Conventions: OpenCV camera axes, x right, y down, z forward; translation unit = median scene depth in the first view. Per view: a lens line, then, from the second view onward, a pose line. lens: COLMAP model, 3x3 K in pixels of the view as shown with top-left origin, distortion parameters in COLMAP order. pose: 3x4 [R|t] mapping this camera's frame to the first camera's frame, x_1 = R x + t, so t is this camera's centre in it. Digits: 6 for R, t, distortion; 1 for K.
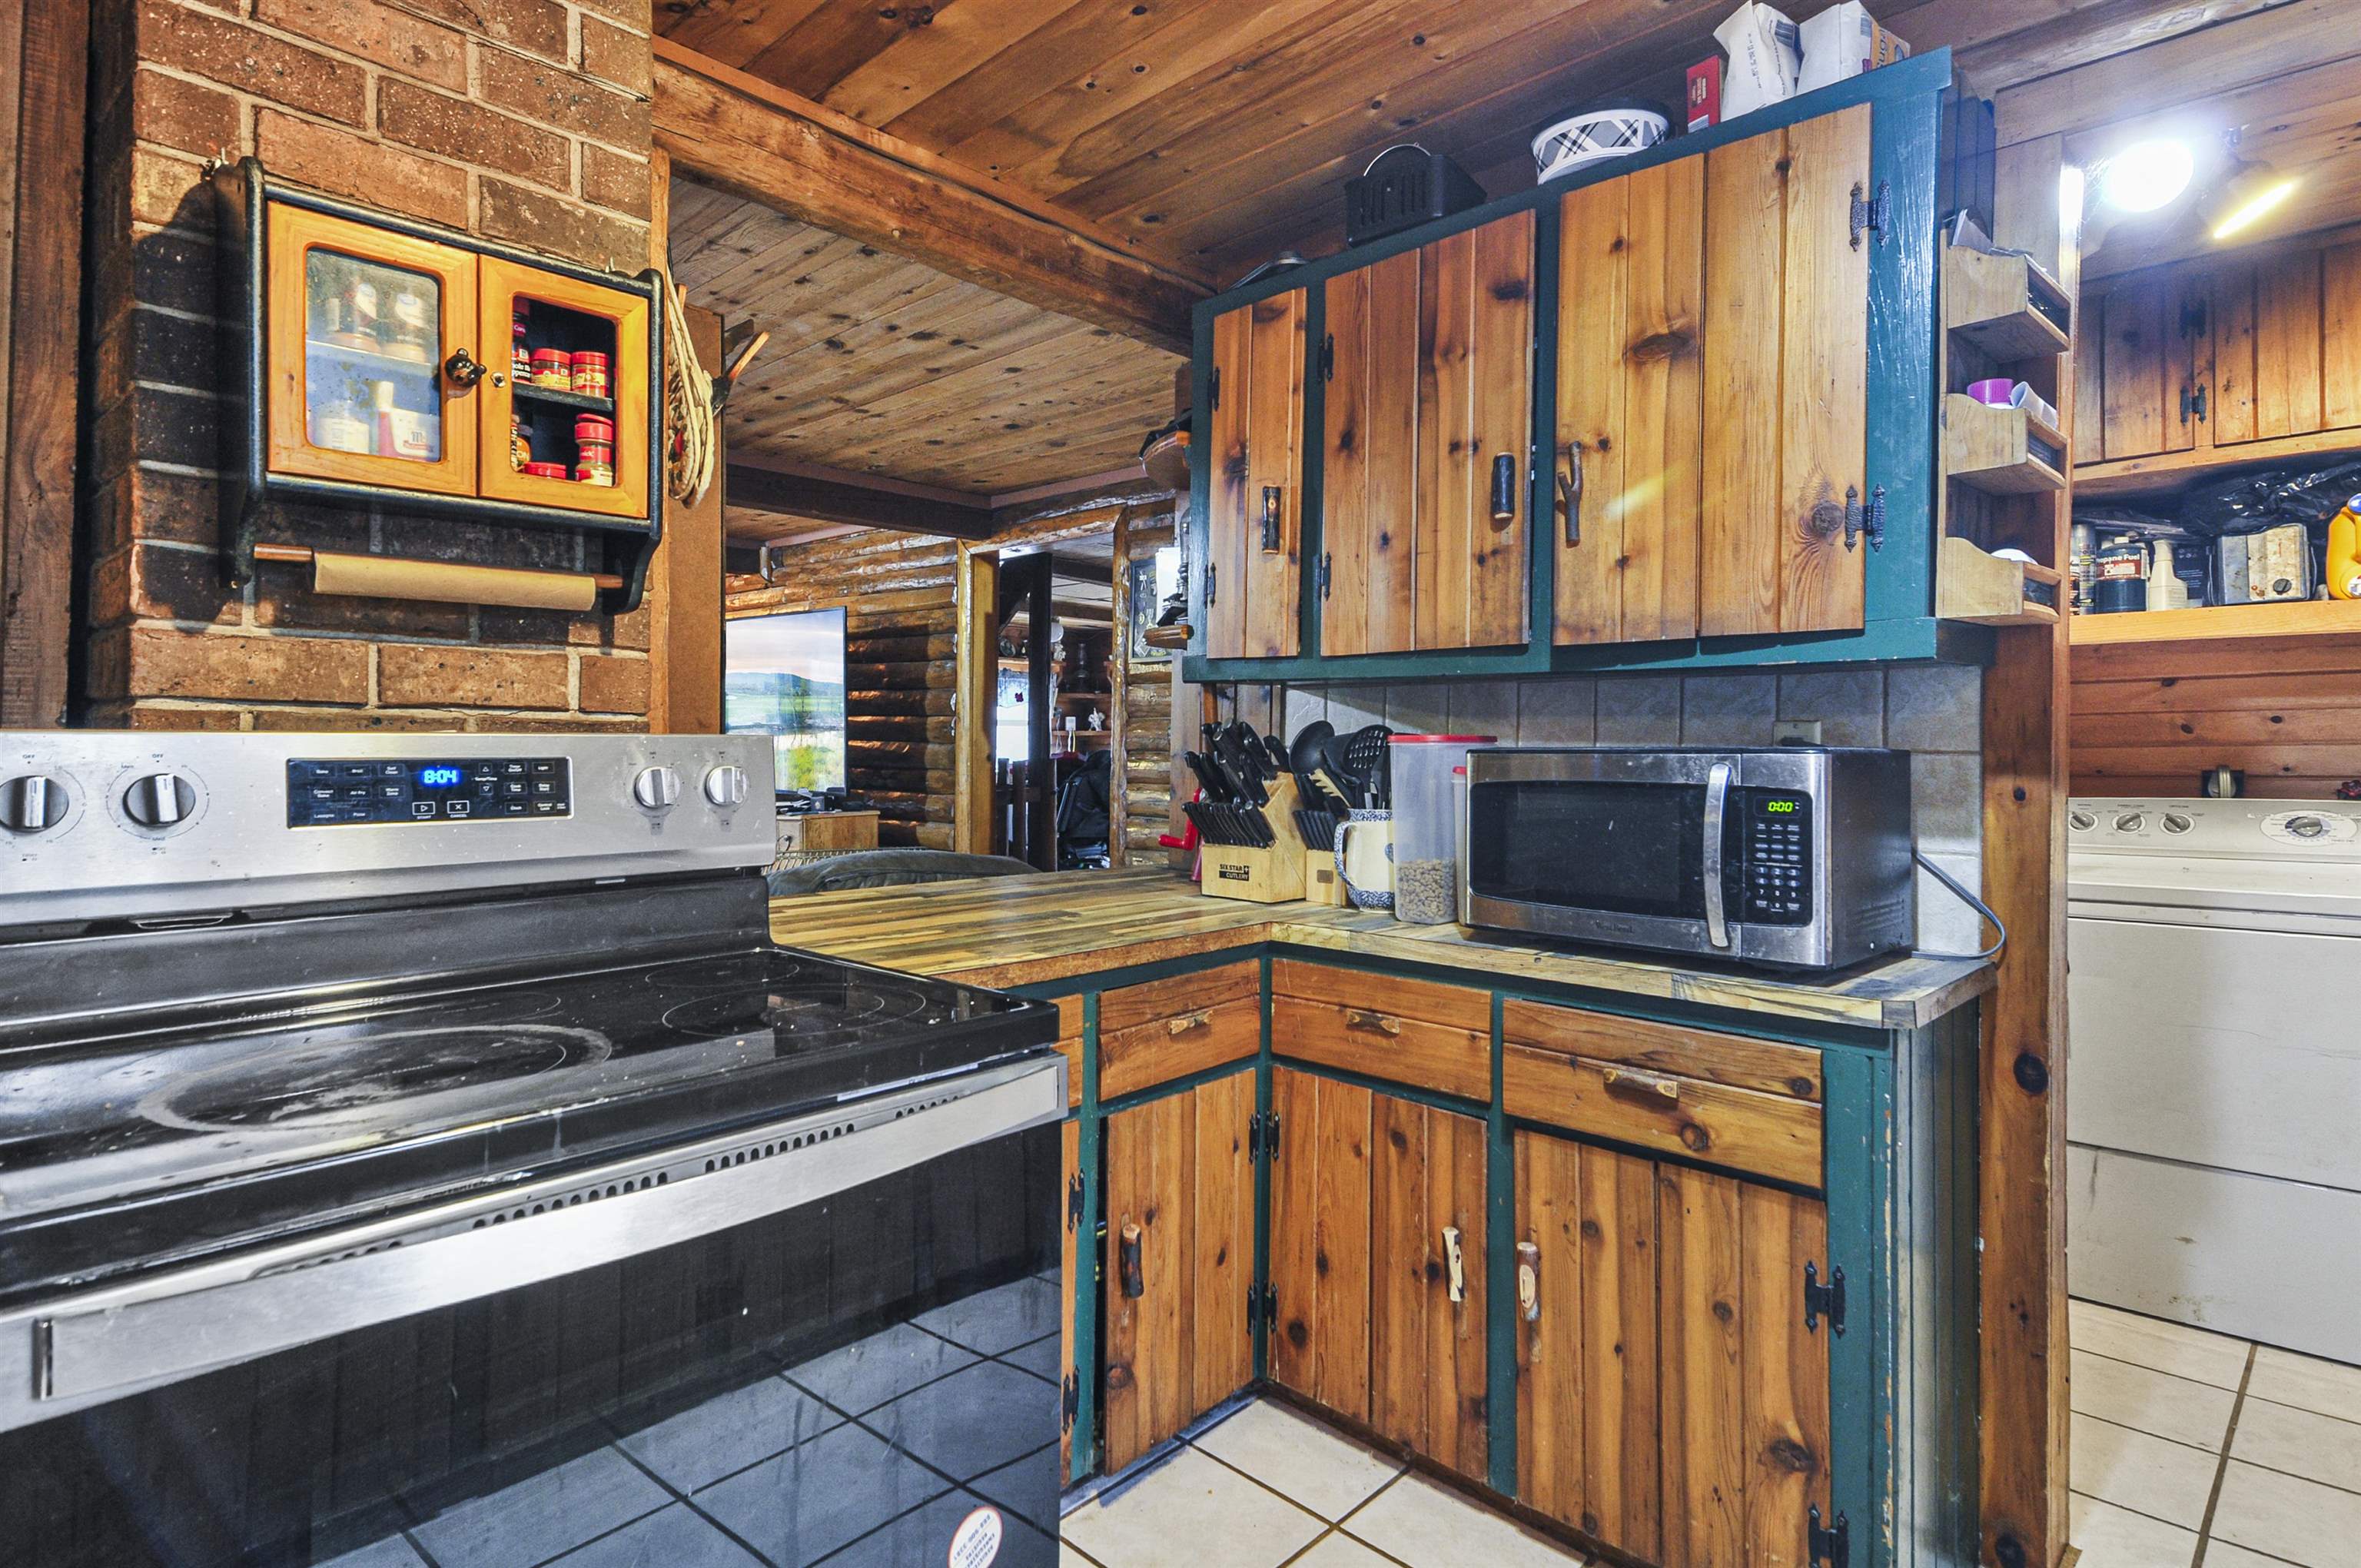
lens RADIAL K [[1223.8, 0, 1181.6], [0, 1223.8, 765.8], [0, 0, 1]] dist [0.061251, -0.027433]
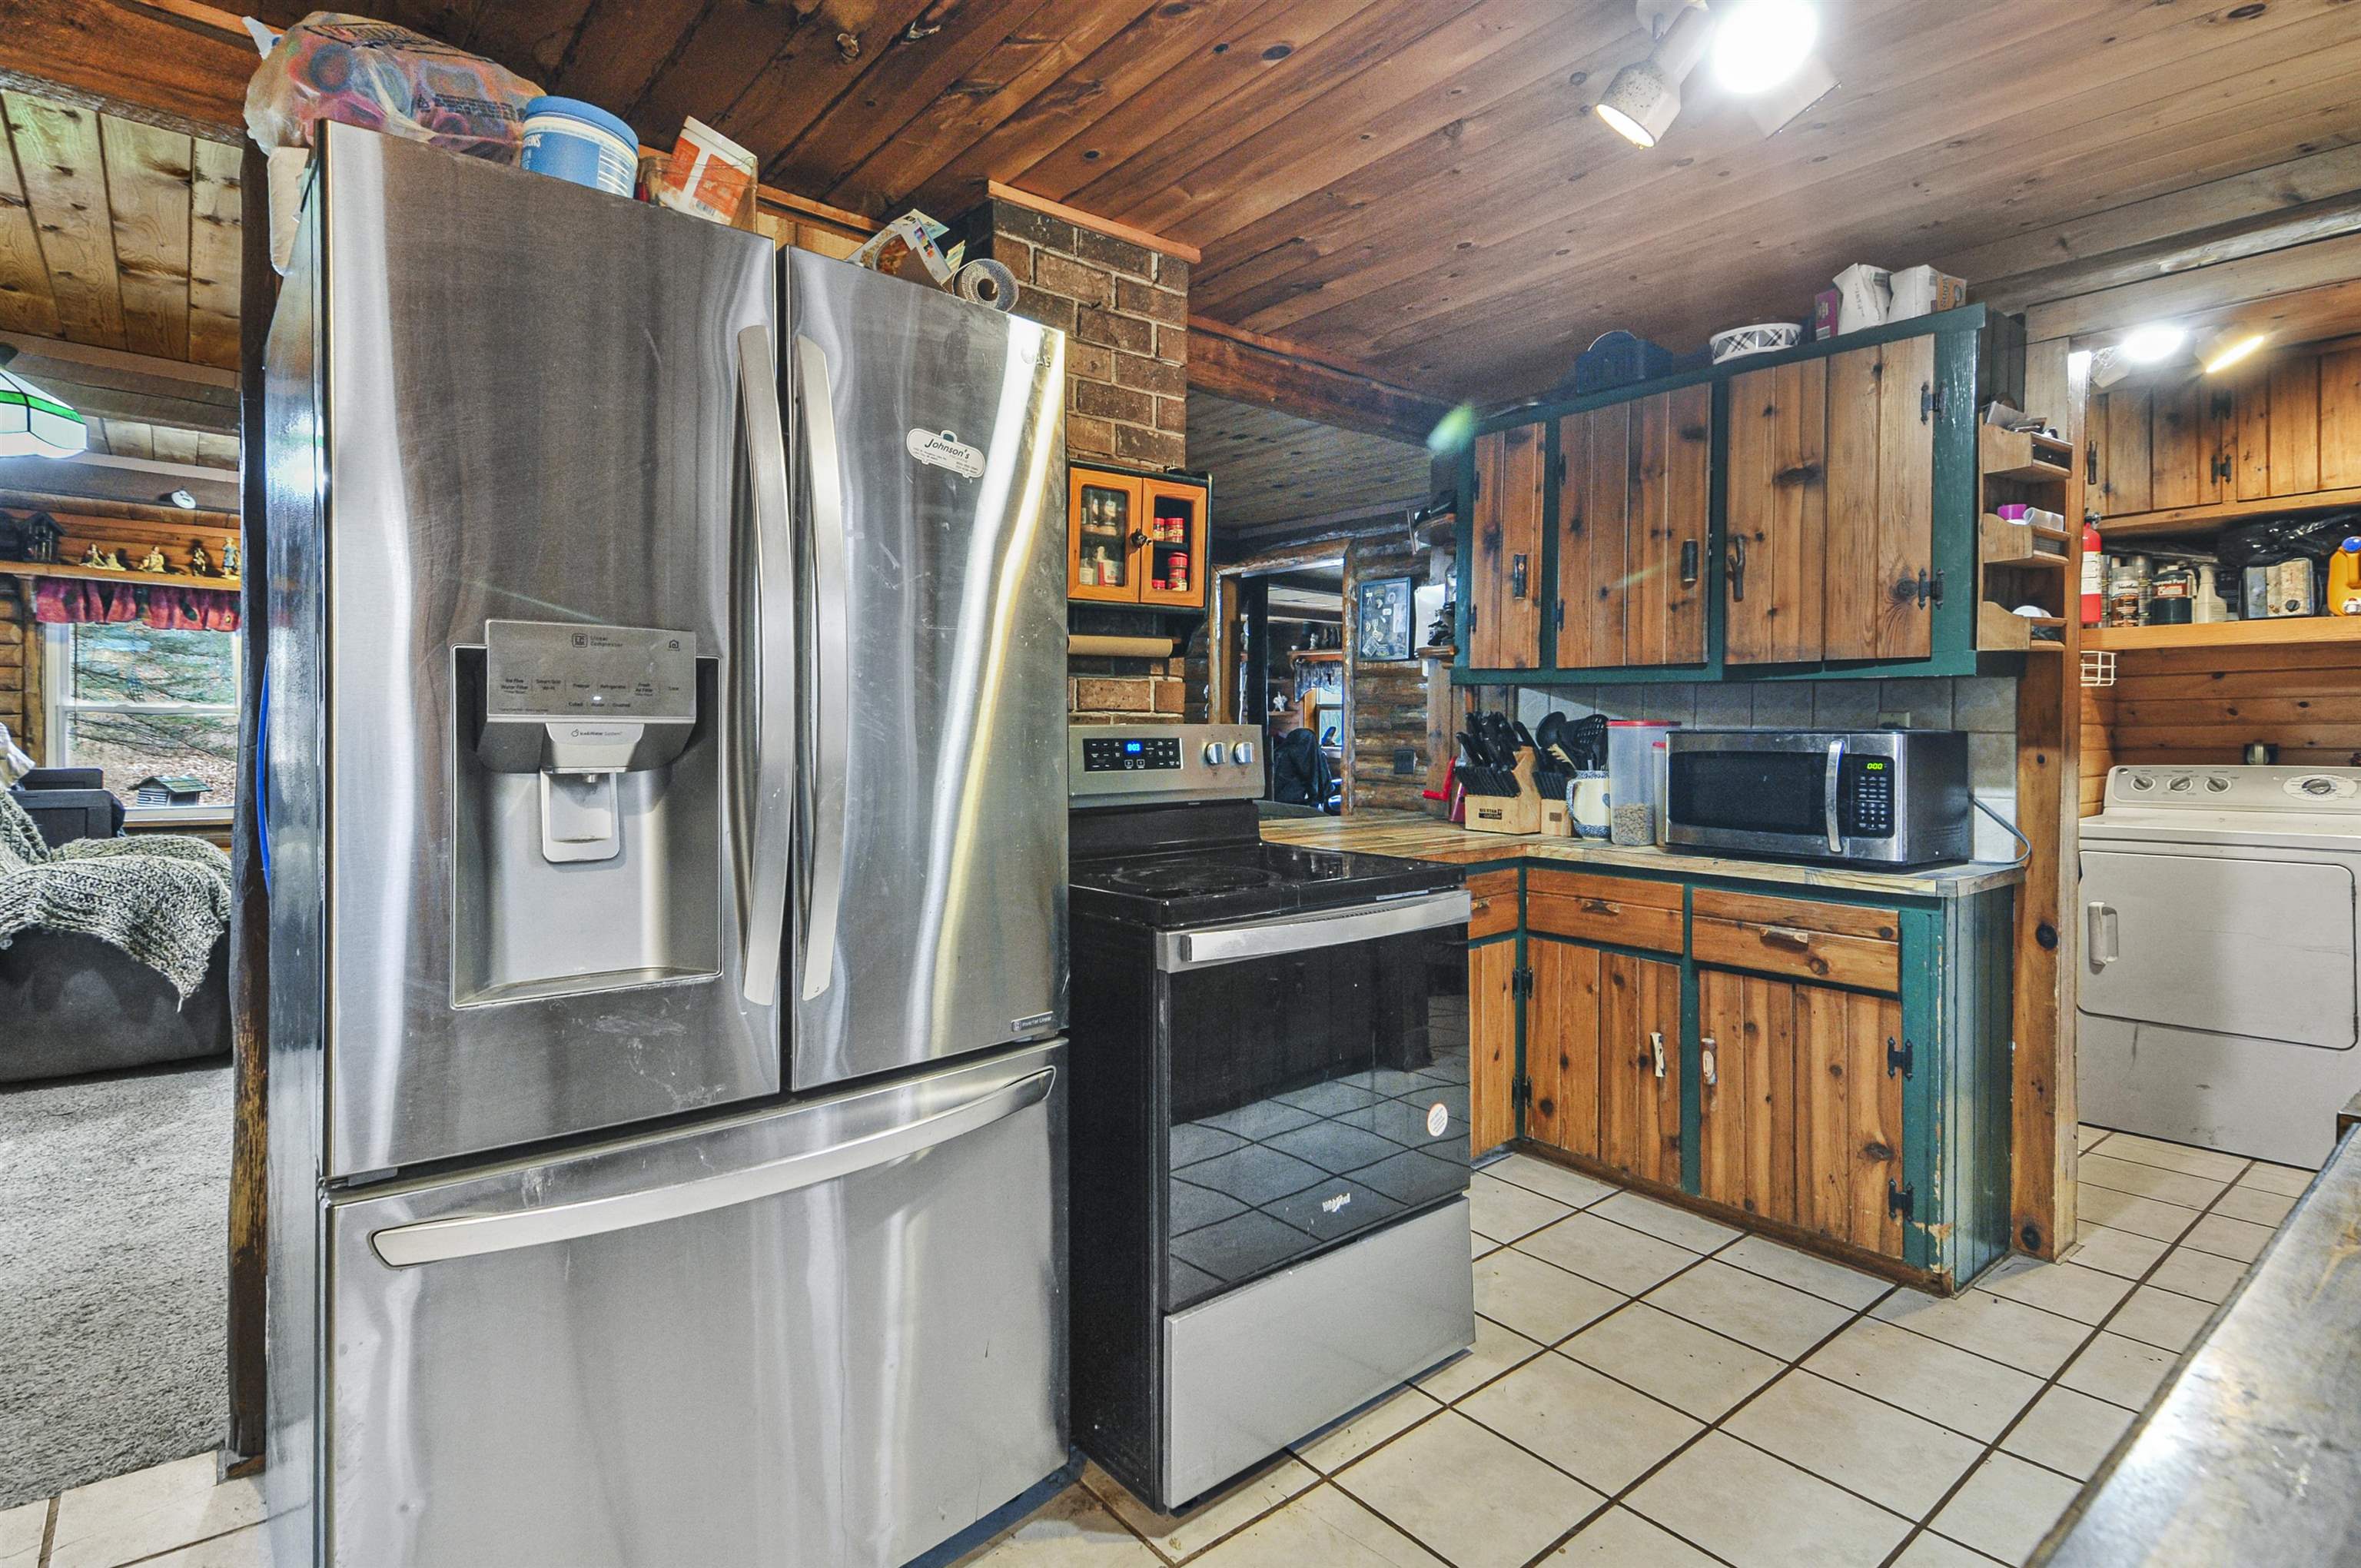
lens RADIAL K [[1151.6, 0, 1176.3], [0, 1151.6, 747.9], [0, 0, 1]] dist [0.051830, -0.024256]
pose [[0.992726, -0.000571, -0.120394, -0.217470], [0.001263, 0.999983, 0.005673, -0.001079], [0.120388, -0.005784, 0.992710, -0.565765]]
